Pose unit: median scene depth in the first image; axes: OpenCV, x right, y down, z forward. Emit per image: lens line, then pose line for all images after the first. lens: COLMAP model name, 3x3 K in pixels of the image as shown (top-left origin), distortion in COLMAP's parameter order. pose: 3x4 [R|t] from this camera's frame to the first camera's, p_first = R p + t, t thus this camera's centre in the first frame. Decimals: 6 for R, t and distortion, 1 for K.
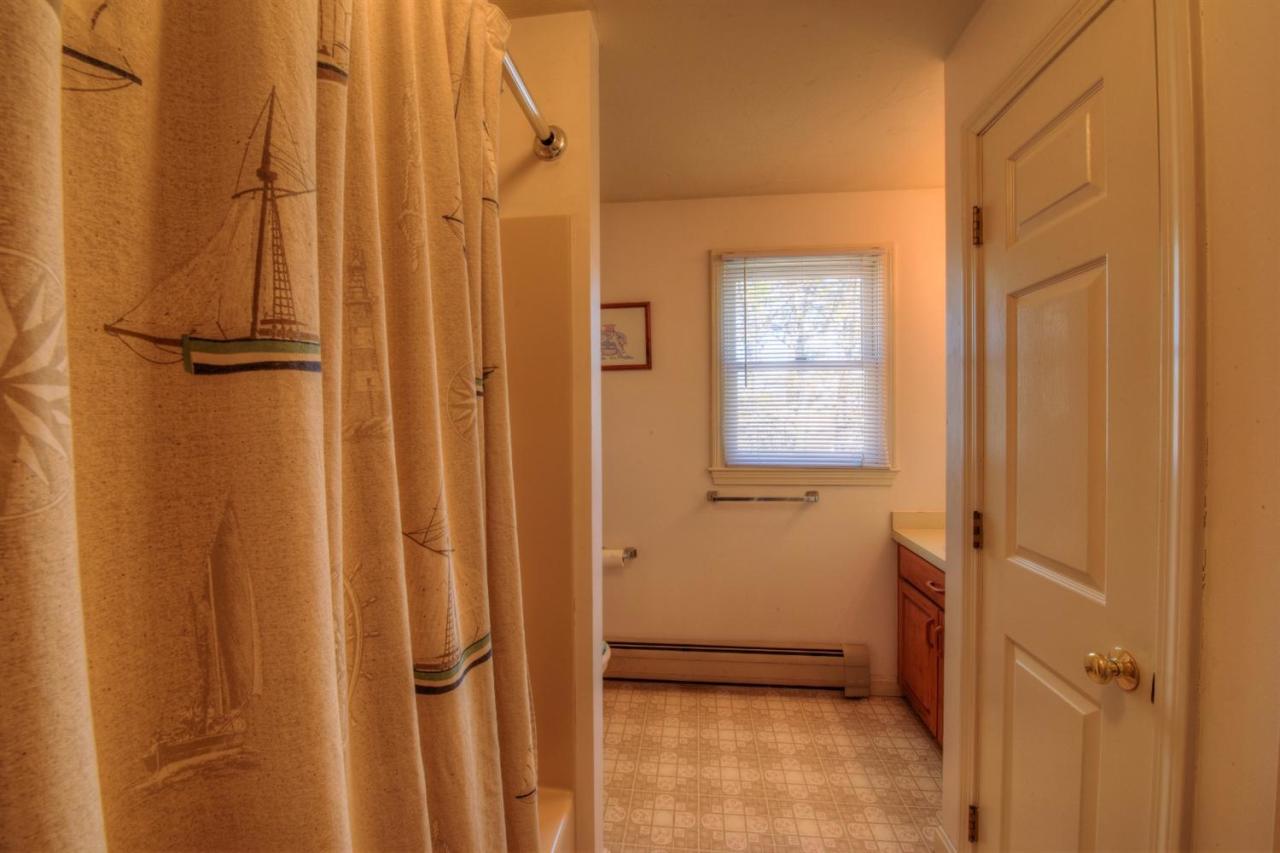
lens RADIAL K [[524.0, 0, 645.2], [0, 524.0, 414.8], [0, 0, 1]] dist [-0.002029, -0.009905]
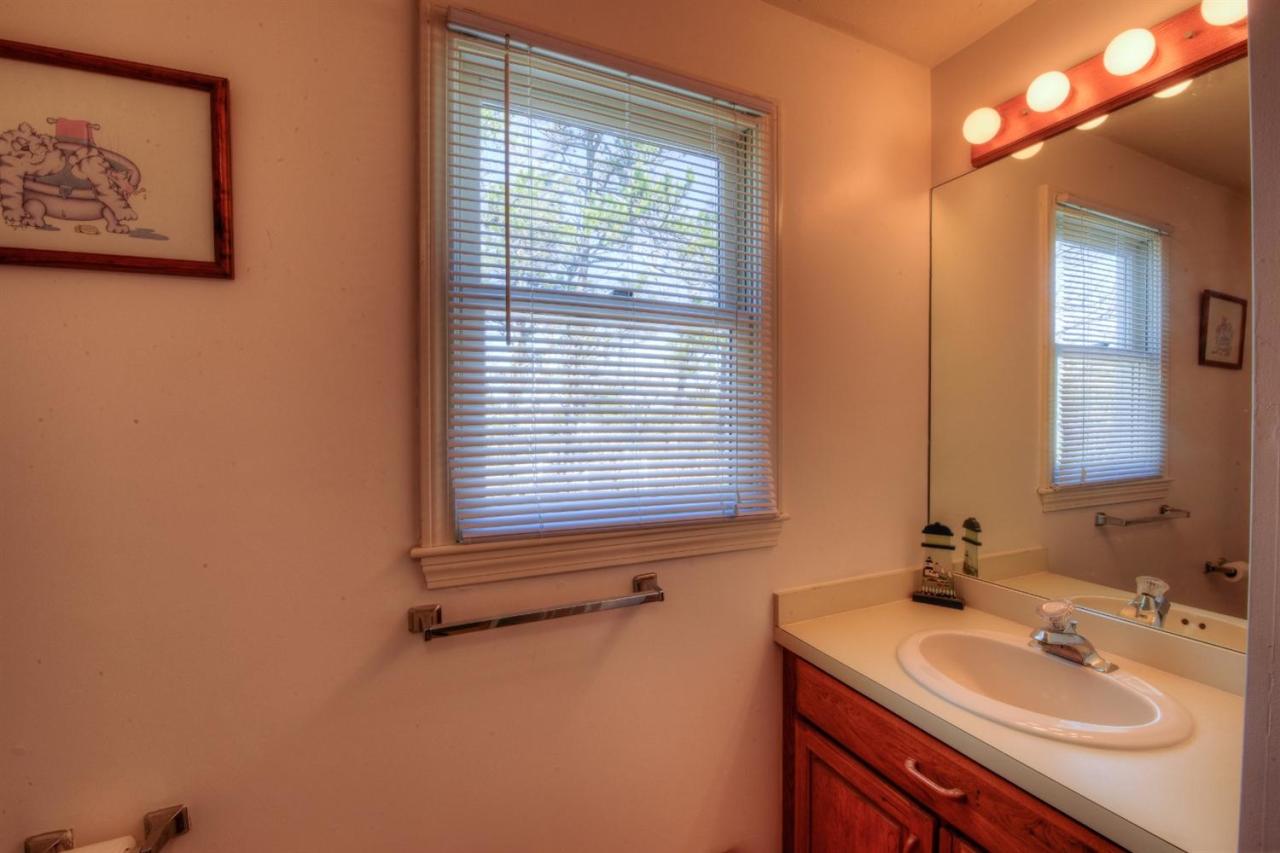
lens RADIAL K [[524.5, 0, 640.0], [0, 524.5, 426.5], [0, 0, 1]] dist [-0.023145, -0.000283]
pose [[0.868145, -0.002047, 0.496307, 0.076895], [-0.001393, 0.999977, 0.006562, 0.007599], [-0.496309, -0.006388, 0.868122, 0.582565]]
